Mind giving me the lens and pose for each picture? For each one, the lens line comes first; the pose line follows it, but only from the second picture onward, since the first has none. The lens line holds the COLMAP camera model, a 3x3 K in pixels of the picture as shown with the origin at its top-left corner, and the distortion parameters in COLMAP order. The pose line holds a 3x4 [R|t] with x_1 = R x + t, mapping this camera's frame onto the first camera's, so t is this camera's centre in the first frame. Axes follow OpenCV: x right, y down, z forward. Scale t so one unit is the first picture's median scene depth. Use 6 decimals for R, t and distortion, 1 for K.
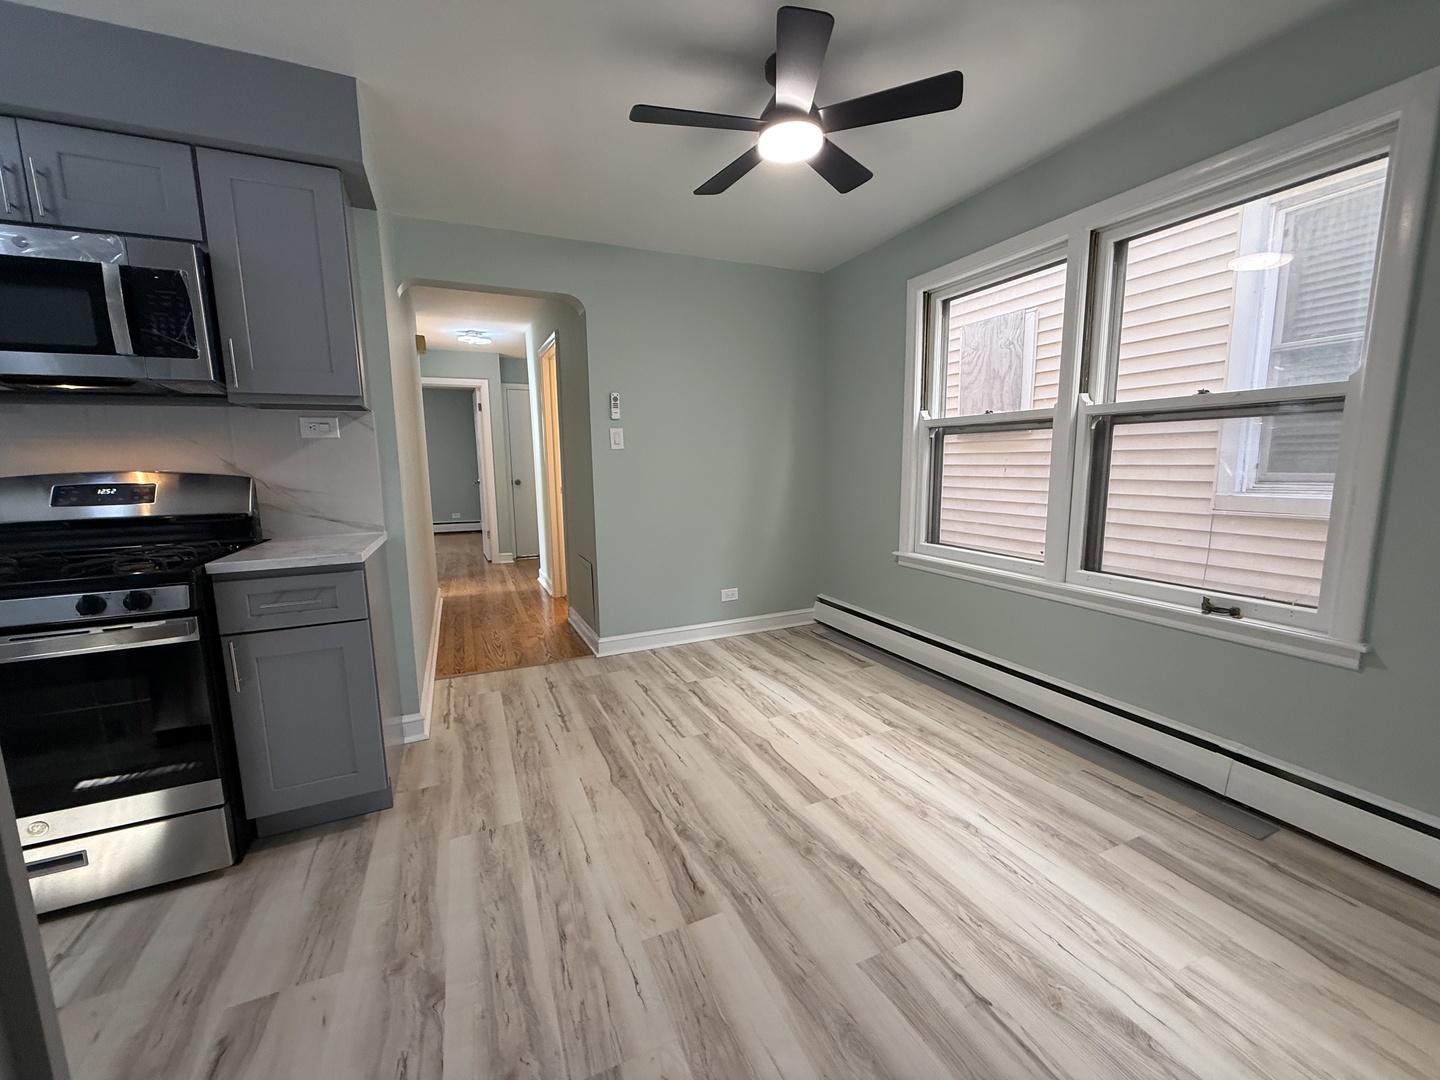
lens RADIAL K [[578.3, 0, 719.6], [0, 578.3, 542.6], [0, 0, 1]] dist [0.000639, 0.000042]
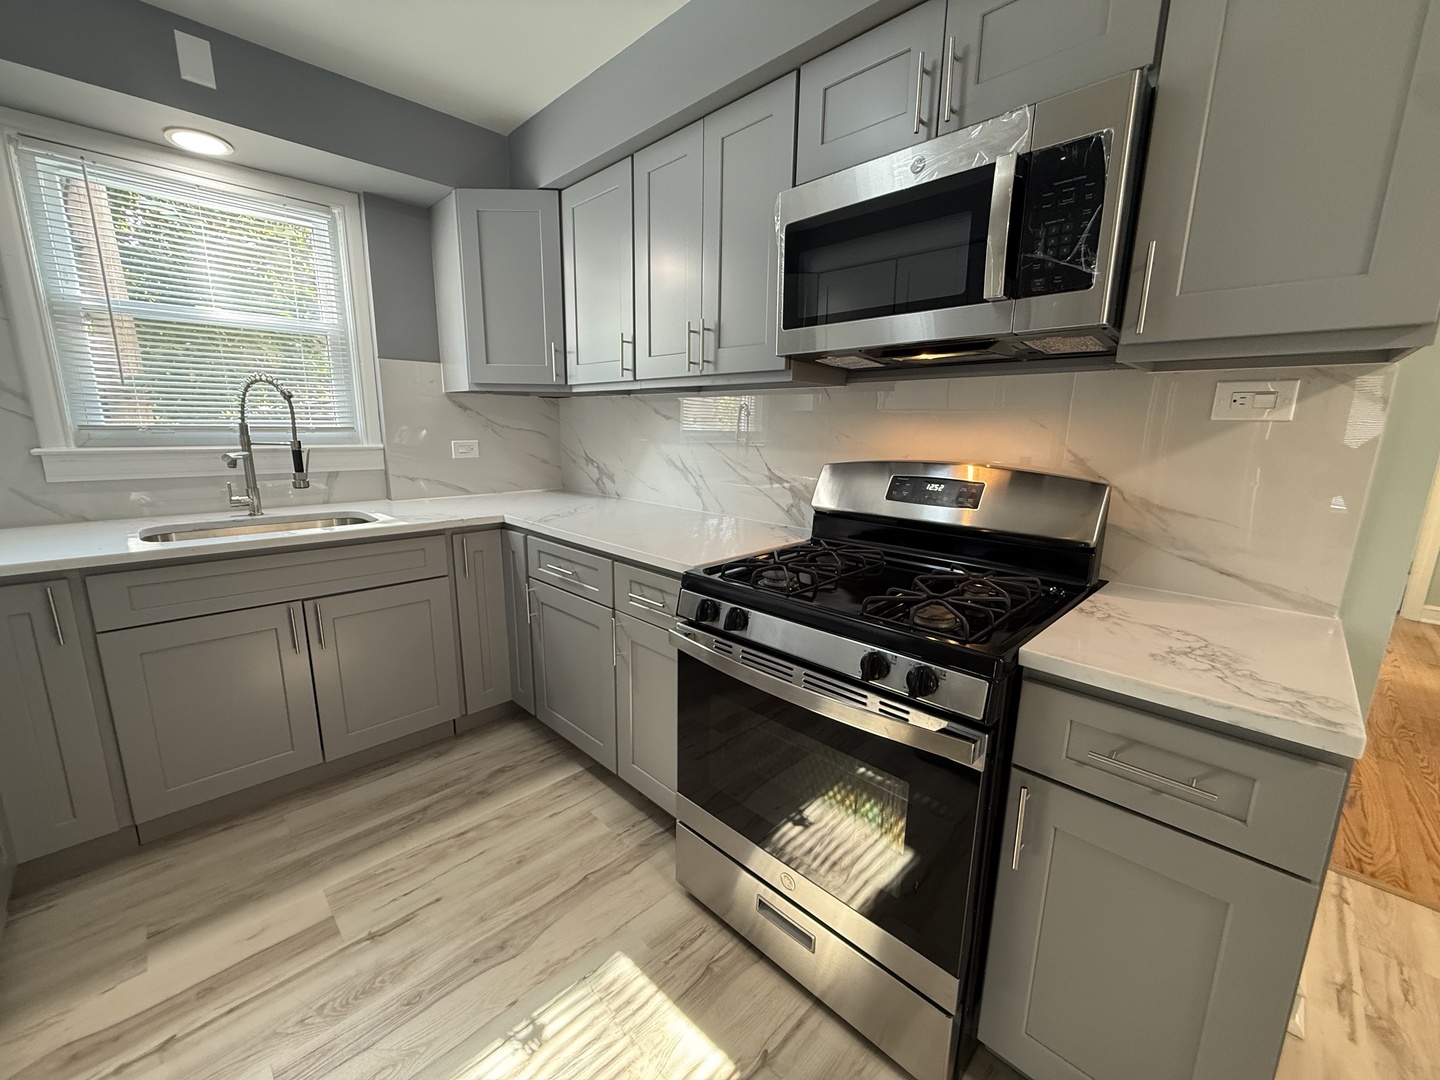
lens RADIAL K [[578.3, 0, 717.3], [0, 578.3, 539.9], [0, 0, 1]] dist [0.000639, 0.000042]
pose [[0.362556, 0.205547, -0.909012, -0.458445], [-0.152825, 0.975284, 0.159578, -0.107640], [0.919346, 0.081064, 0.385008, 0.453081]]
